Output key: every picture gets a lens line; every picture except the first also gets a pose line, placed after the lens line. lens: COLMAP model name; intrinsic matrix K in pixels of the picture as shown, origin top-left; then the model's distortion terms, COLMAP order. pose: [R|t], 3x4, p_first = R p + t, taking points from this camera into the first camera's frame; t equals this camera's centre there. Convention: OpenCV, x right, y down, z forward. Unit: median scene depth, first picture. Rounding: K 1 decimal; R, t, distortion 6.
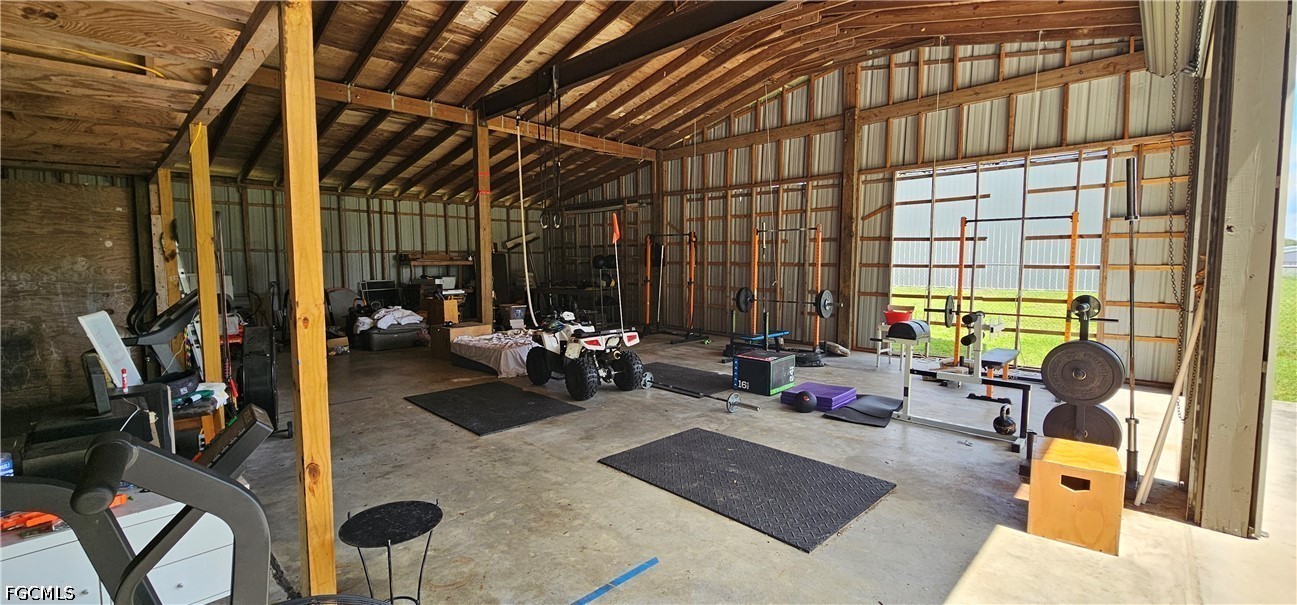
lens RADIAL K [[529.6, 0, 643.2], [0, 529.6, 301.8], [0, 0, 1]] dist [-0.000845, 0.000399]
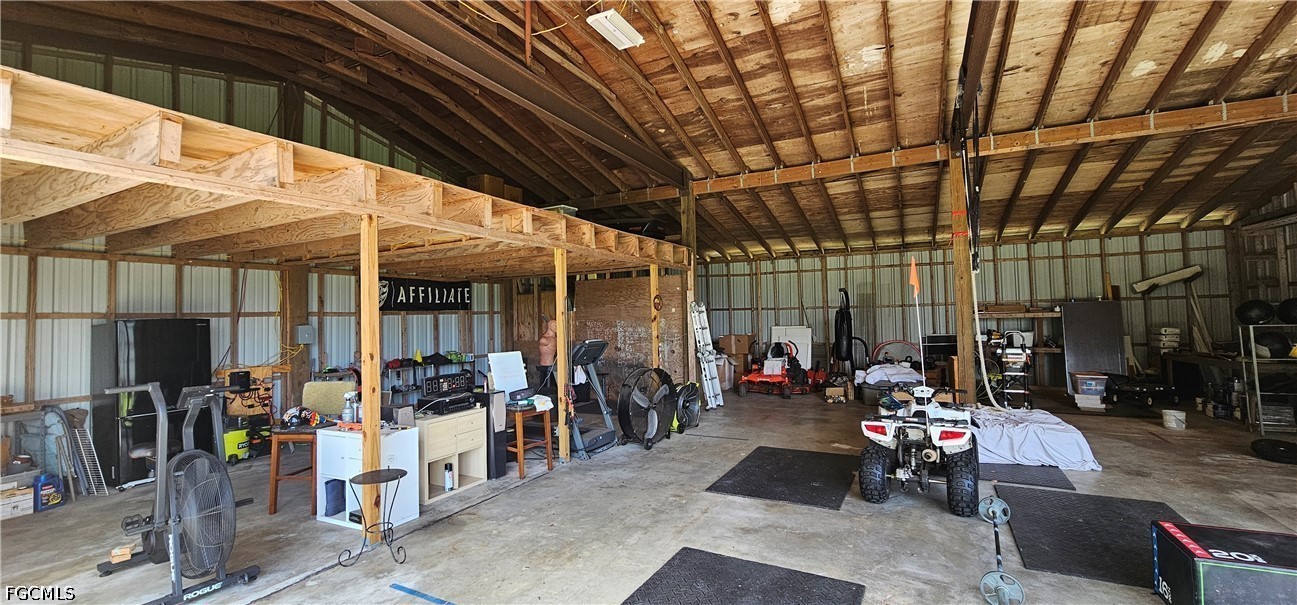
lens RADIAL K [[529.6, 0, 643.2], [0, 529.6, 301.8], [0, 0, 1]] dist [-0.000845, 0.000399]
pose [[0.294920, -0.032711, -0.954962, 0.631469], [-0.054448, 0.997215, -0.050973, -0.055249], [0.953969, 0.067029, 0.292317, 0.527368]]
